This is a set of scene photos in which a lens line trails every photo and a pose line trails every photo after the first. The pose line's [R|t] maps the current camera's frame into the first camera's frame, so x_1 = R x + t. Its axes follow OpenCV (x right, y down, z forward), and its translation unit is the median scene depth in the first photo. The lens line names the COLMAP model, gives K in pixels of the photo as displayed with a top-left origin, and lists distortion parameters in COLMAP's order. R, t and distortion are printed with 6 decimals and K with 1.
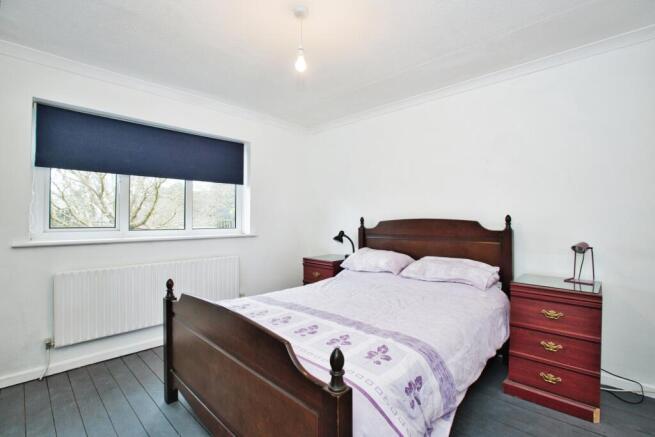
lens RADIAL K [[305.6, 0, 327.5], [0, 305.6, 218.5], [0, 0, 1]] dist [0.013169, 0.000140]
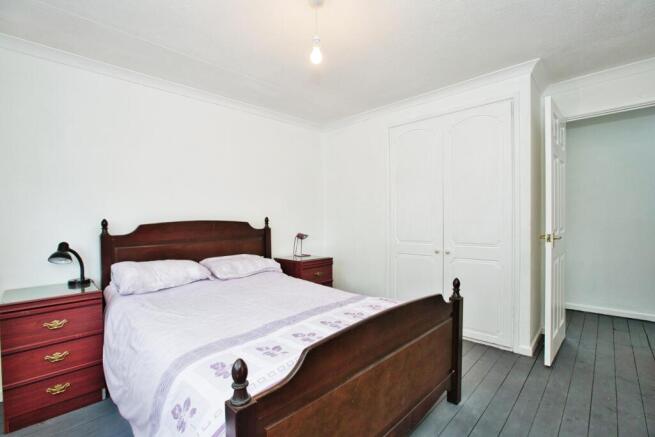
lens RADIAL K [[296.0, 0, 327.5], [0, 296.0, 218.5], [0, 0, 1]] dist [-0.044604, -0.000171]
pose [[-0.005355, 0.007987, 0.999954, -0.665027], [0.014217, 0.999868, -0.007910, 0.007078], [-0.999885, 0.014174, -0.005468, 0.635388]]
